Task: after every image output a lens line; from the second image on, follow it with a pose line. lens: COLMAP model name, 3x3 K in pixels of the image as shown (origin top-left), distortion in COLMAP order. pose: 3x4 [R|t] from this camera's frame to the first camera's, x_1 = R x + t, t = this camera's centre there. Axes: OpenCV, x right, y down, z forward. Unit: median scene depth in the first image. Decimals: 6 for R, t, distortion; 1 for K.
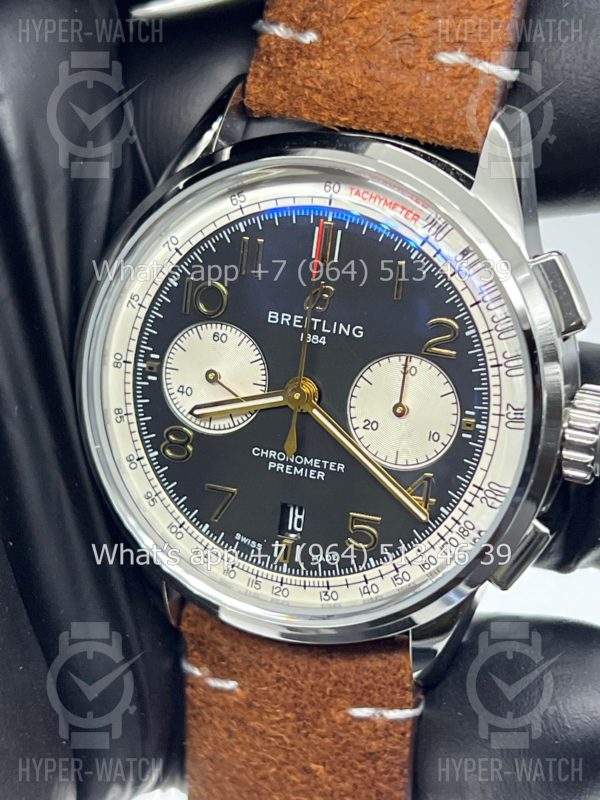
lens RADIAL K [[1930.5, 0, 298.3], [0, 1930.5, 410.0], [0, 0, 1]] dist [0.276877, -0.786551]
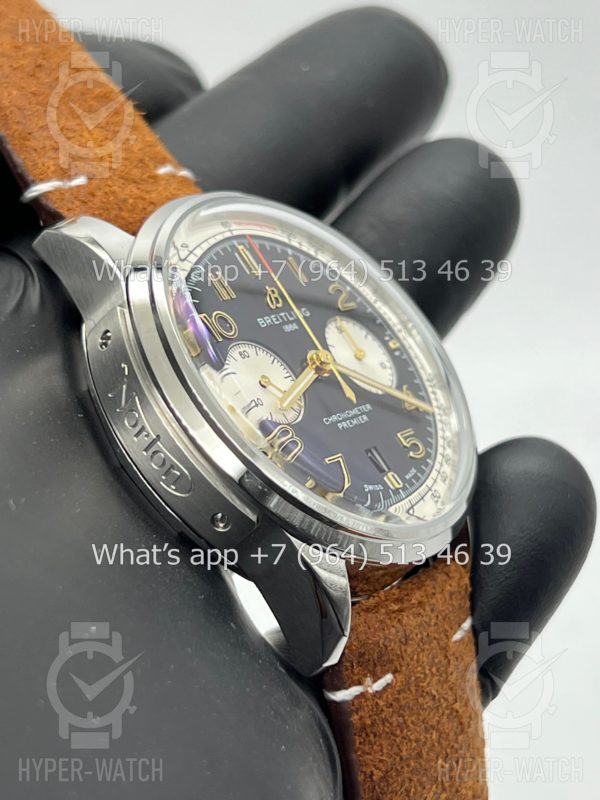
lens RADIAL K [[1930.5, 0, 298.3], [0, 1930.5, 410.0], [0, 0, 1]] dist [0.276877, -0.786551]
pose [[0.265386, -0.095709, 0.959380, -1.119113], [0.703836, 0.699290, -0.124935, 0.147914], [-0.658927, 0.708402, 0.252945, 0.727935]]
